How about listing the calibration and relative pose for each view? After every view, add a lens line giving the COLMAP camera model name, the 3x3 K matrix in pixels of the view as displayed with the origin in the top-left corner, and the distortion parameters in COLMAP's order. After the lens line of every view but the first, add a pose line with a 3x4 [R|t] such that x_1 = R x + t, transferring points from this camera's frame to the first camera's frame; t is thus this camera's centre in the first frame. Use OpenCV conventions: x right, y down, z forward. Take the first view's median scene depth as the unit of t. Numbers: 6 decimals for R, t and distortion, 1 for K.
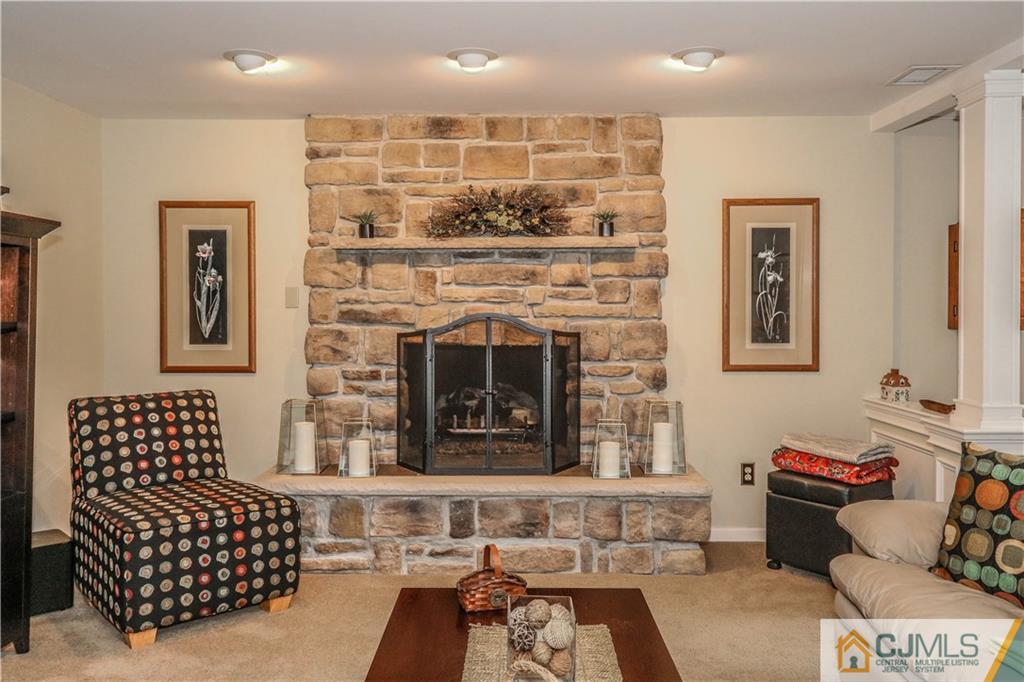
lens RADIAL K [[821.3, 0, 510.5], [0, 821.3, 311.9], [0, 0, 1]] dist [0.006187, 0.002878]
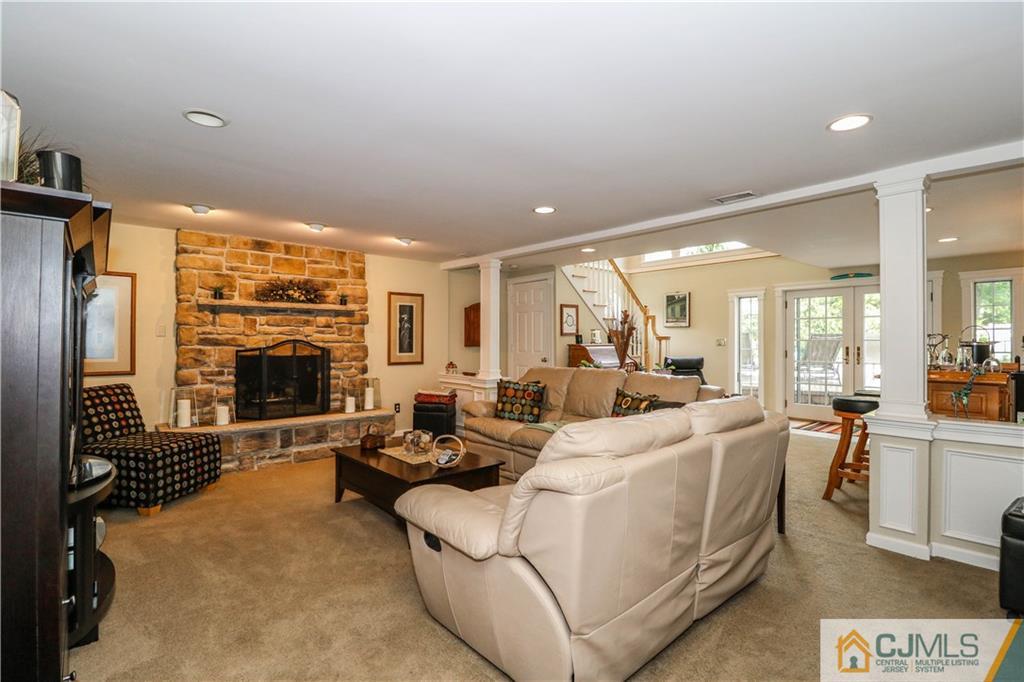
lens RADIAL K [[487.9, 0, 512.0], [0, 487.9, 341.0], [0, 0, 1]] dist [-0.003735, -0.000536]
pose [[0.736526, 0.002572, 0.676405, -0.430840], [0.003416, 0.999966, -0.007522, 0.015324], [-0.676401, 0.007851, 0.736492, -0.268641]]
